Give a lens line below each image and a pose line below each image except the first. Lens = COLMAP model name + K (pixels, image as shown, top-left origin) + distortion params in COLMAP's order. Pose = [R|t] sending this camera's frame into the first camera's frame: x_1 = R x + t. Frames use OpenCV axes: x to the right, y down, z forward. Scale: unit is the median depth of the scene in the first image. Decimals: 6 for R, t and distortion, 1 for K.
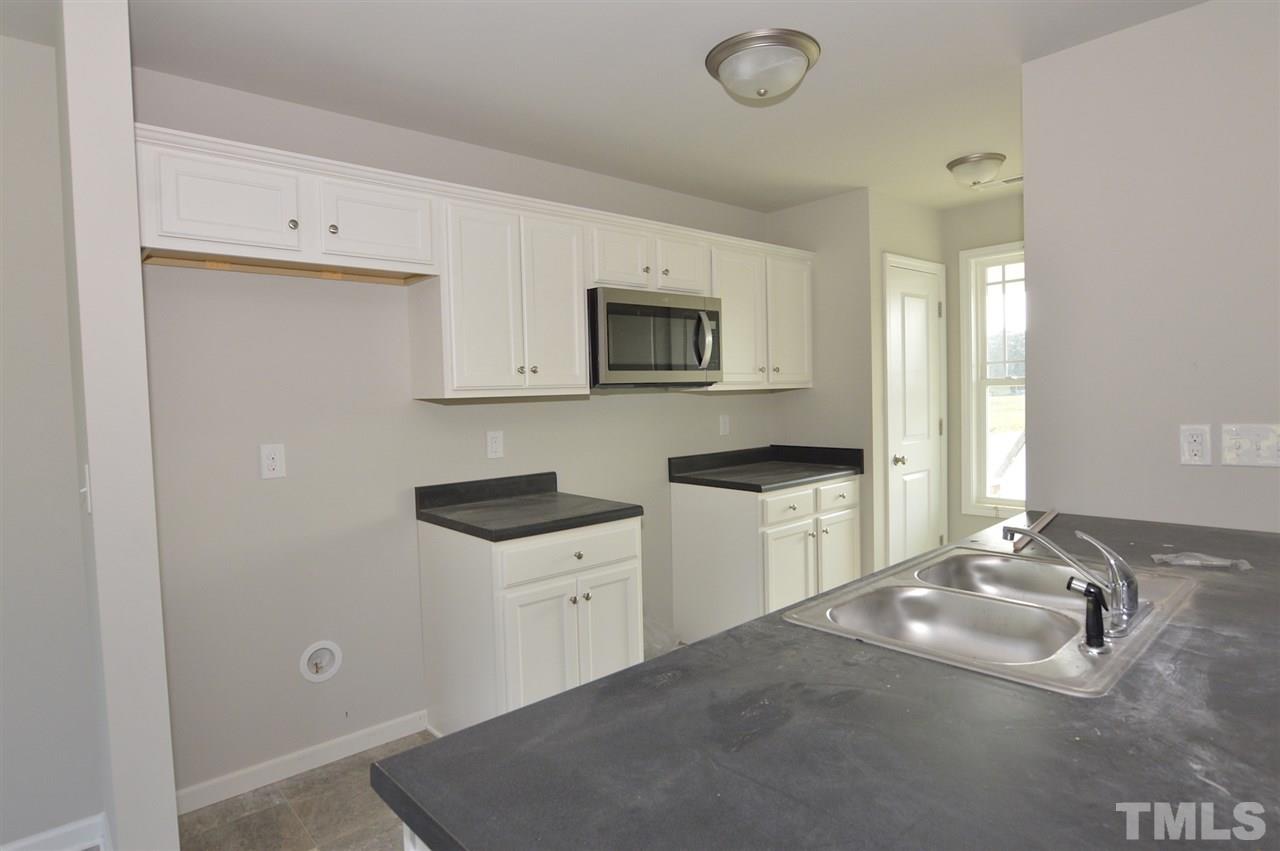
lens RADIAL K [[695.8, 0, 632.4], [0, 695.8, 423.1], [0, 0, 1]] dist [-0.029480, 0.004053]
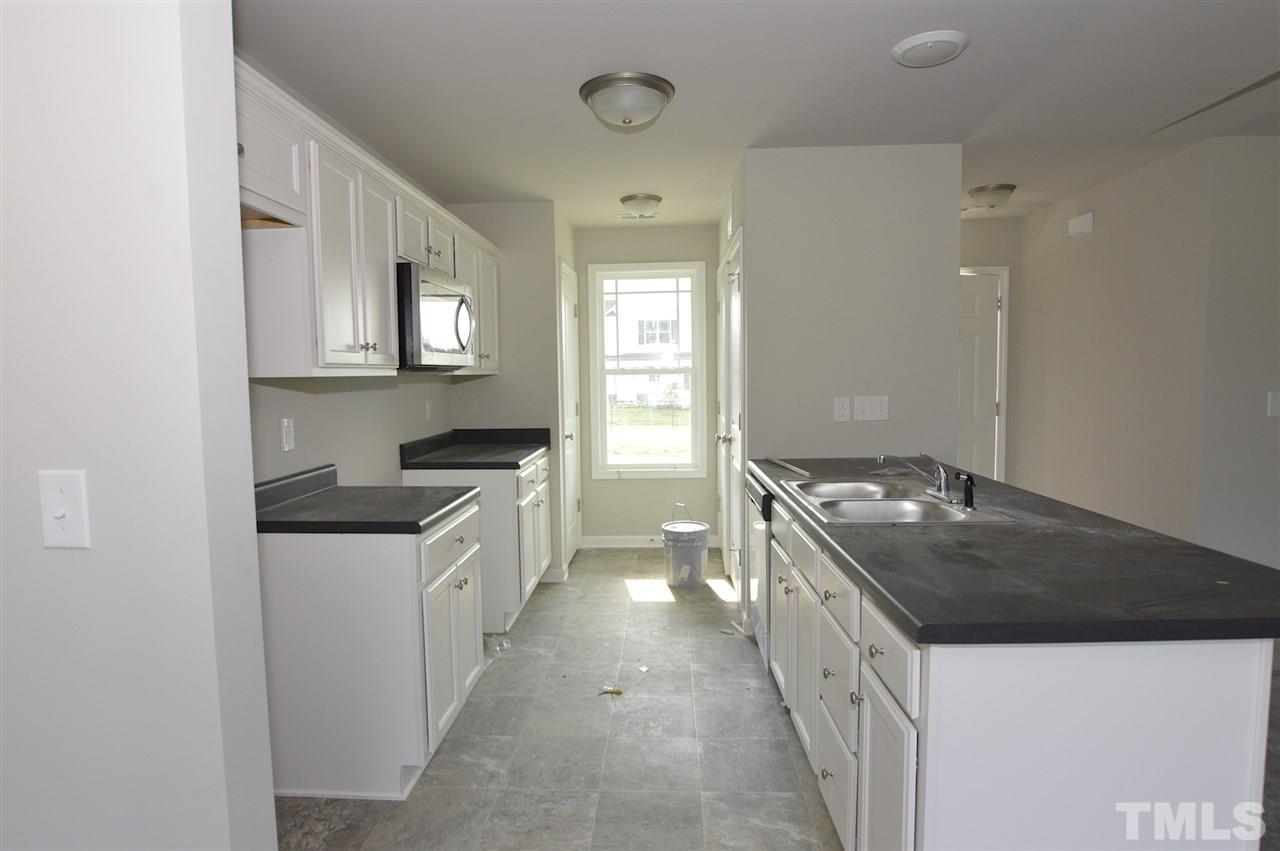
lens RADIAL K [[695.8, 0, 636.0], [0, 695.8, 423.7], [0, 0, 1]] dist [-0.029480, 0.004053]
pose [[0.688553, -0.033844, 0.724396, -0.453692], [0.025674, 0.999422, 0.022290, 0.008909], [-0.724731, 0.003250, 0.689024, 0.114735]]
